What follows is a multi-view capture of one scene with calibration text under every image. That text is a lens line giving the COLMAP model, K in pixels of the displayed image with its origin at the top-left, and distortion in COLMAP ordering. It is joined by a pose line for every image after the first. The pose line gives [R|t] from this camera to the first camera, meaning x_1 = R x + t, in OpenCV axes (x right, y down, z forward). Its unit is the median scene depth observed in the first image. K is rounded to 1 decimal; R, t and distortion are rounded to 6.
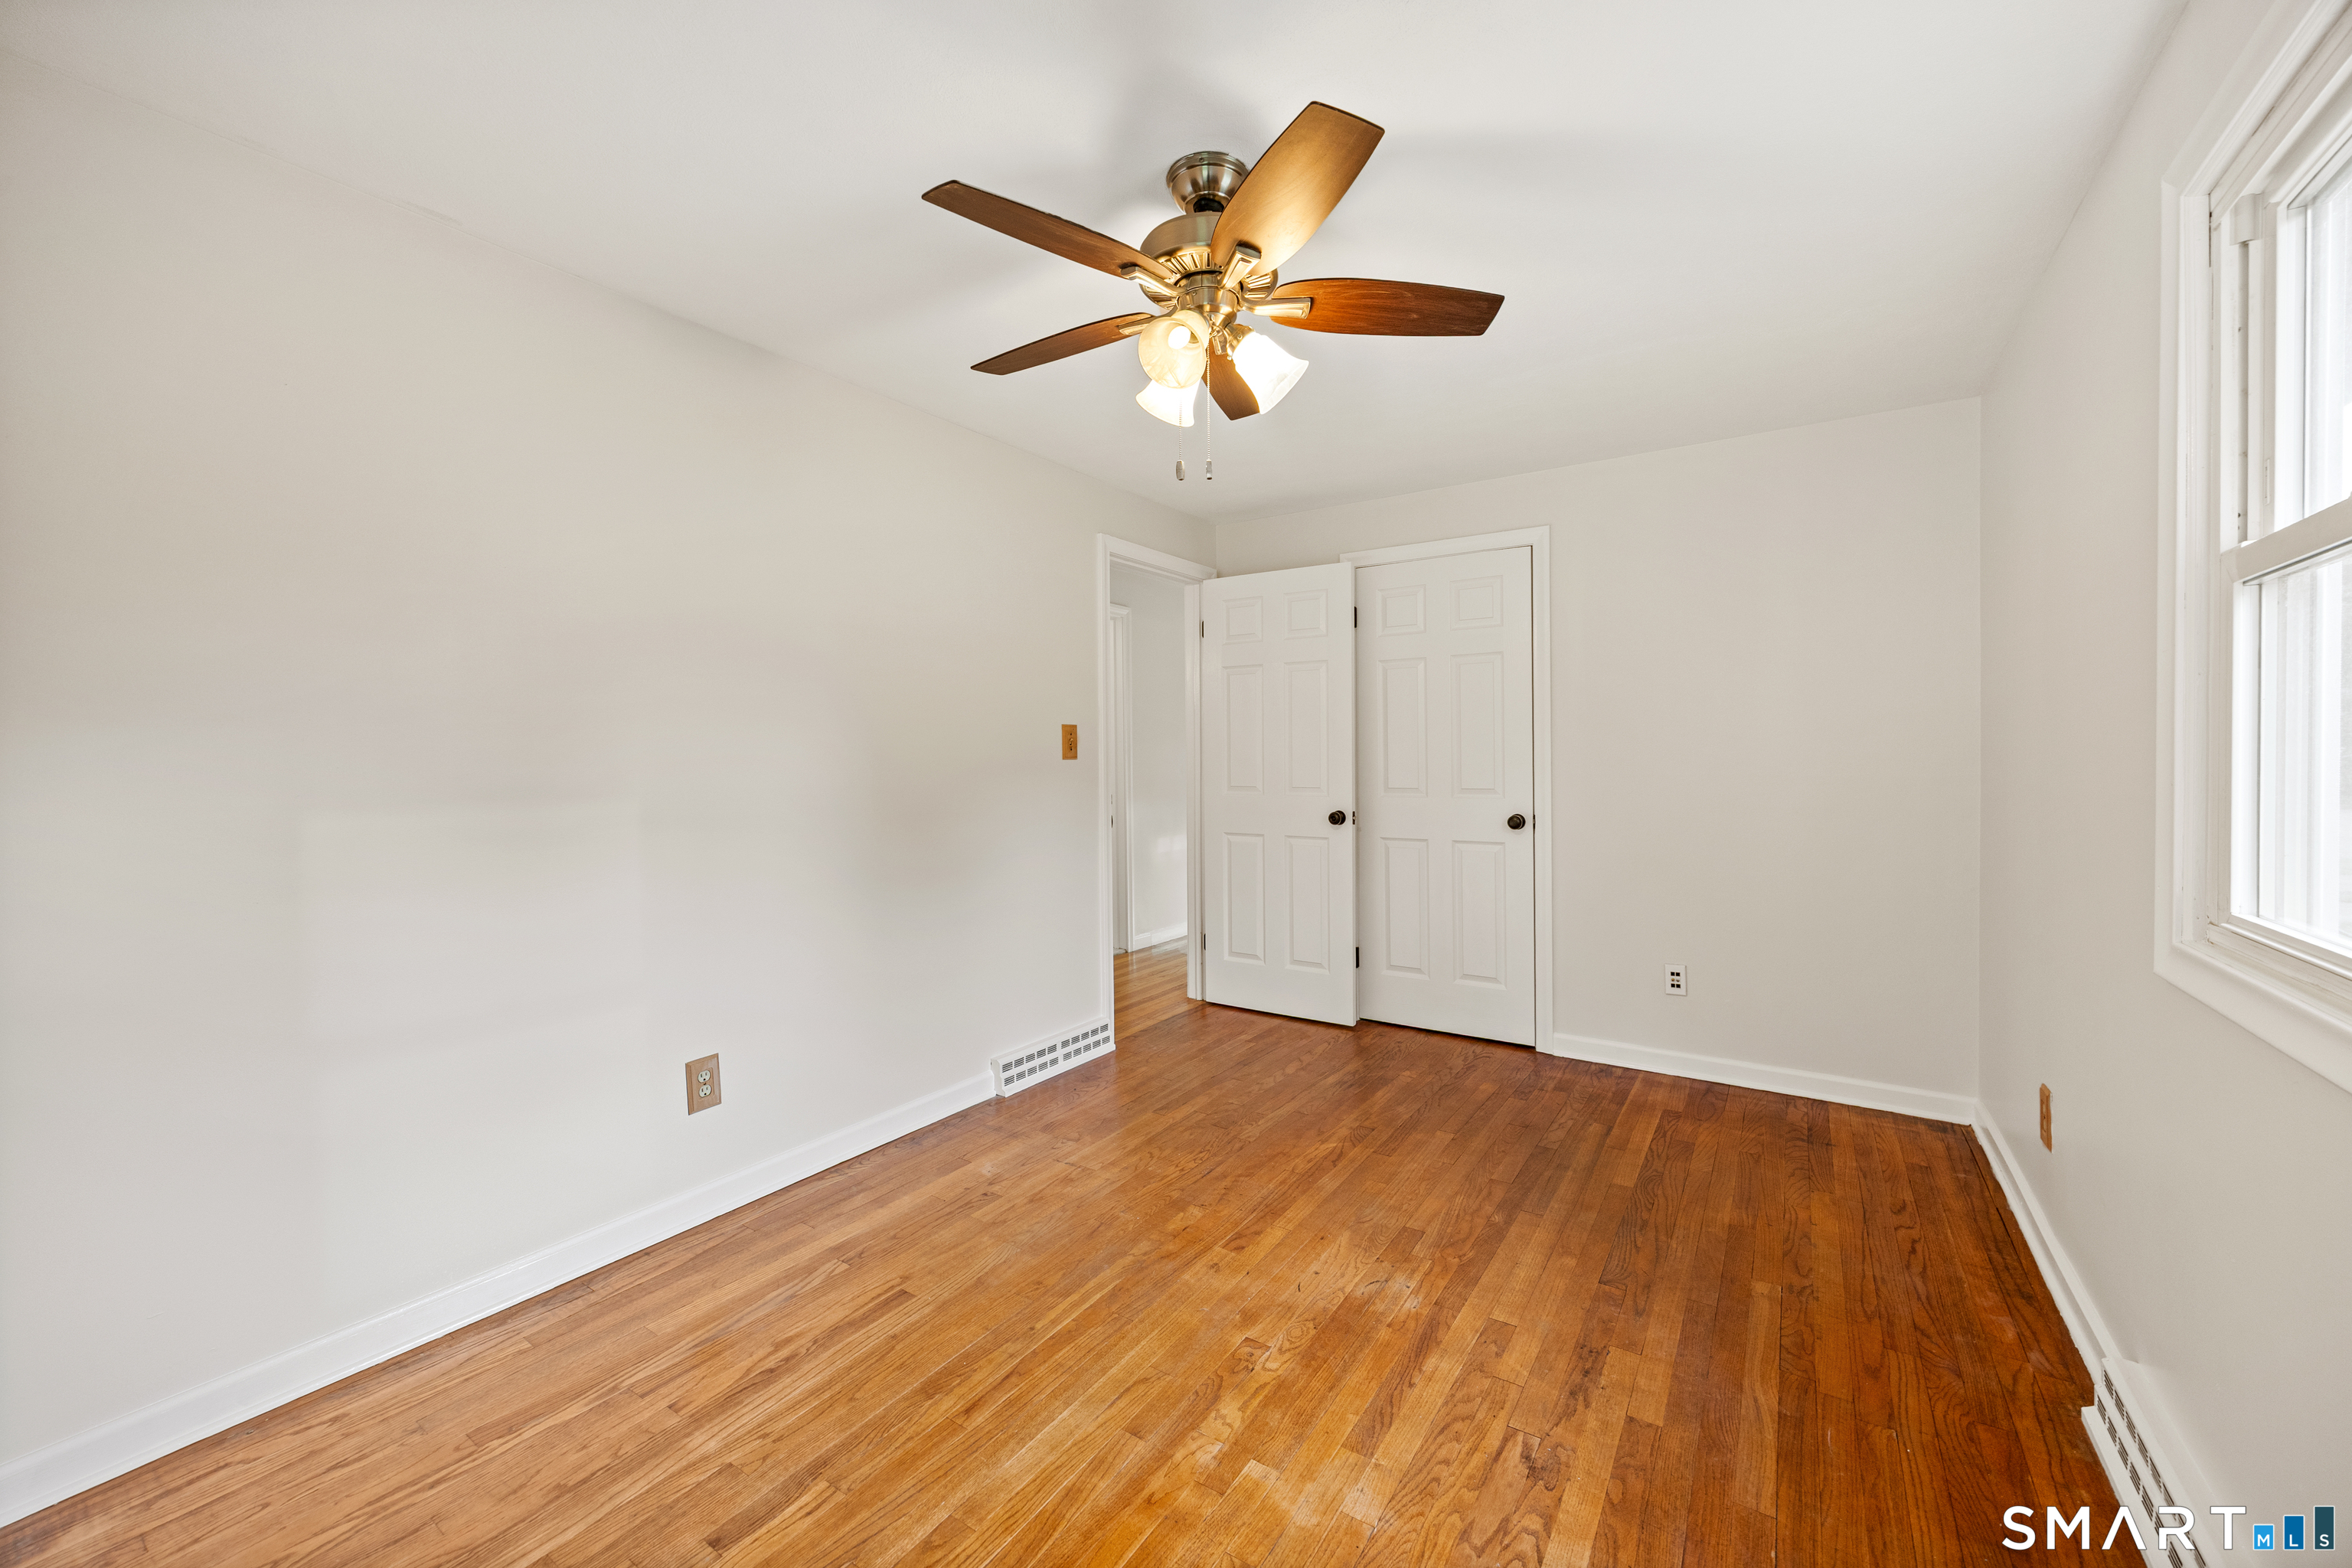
lens RADIAL K [[919.6, 0, 1176.0], [0, 919.6, 758.6], [0, 0, 1]] dist [-0.000790, 0.000101]
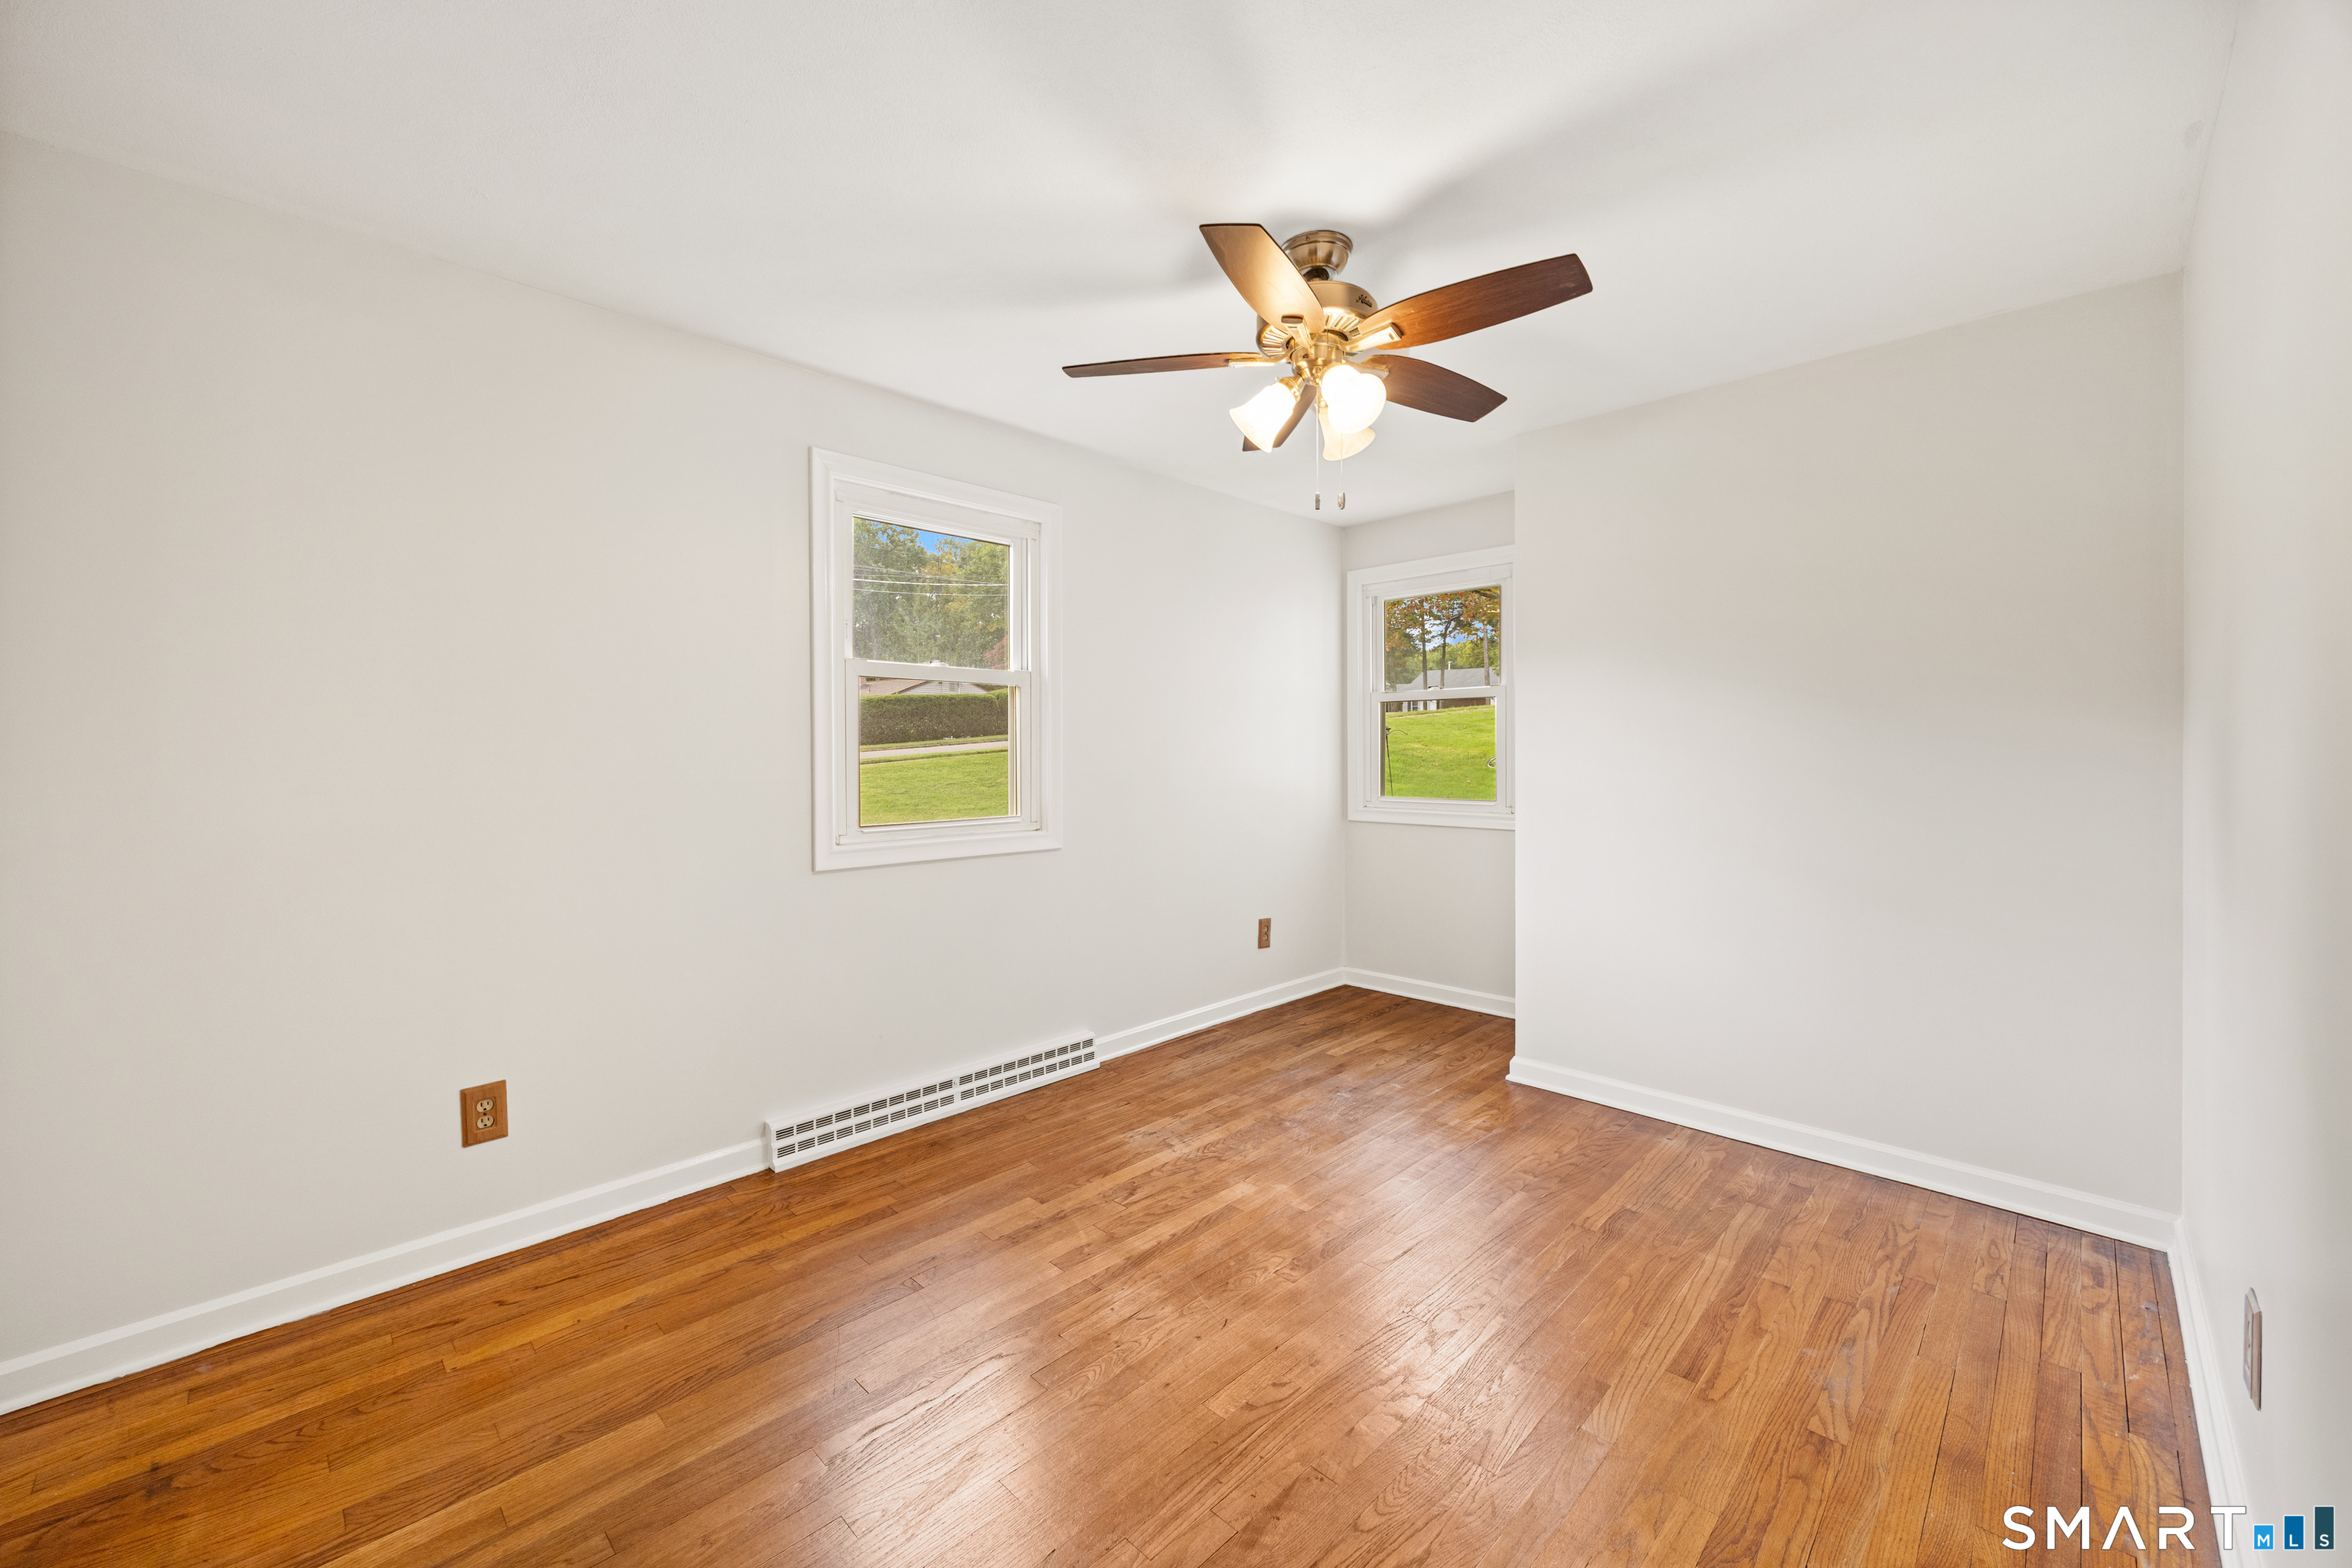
lens RADIAL K [[919.6, 0, 1176.0], [0, 919.6, 758.6], [0, 0, 1]] dist [-0.000790, 0.000101]
pose [[-0.984226, 0.007516, 0.176757, 0.017142], [0.008884, 0.999936, 0.006952, -0.001484], [-0.176693, 0.008412, -0.984230, 2.212590]]
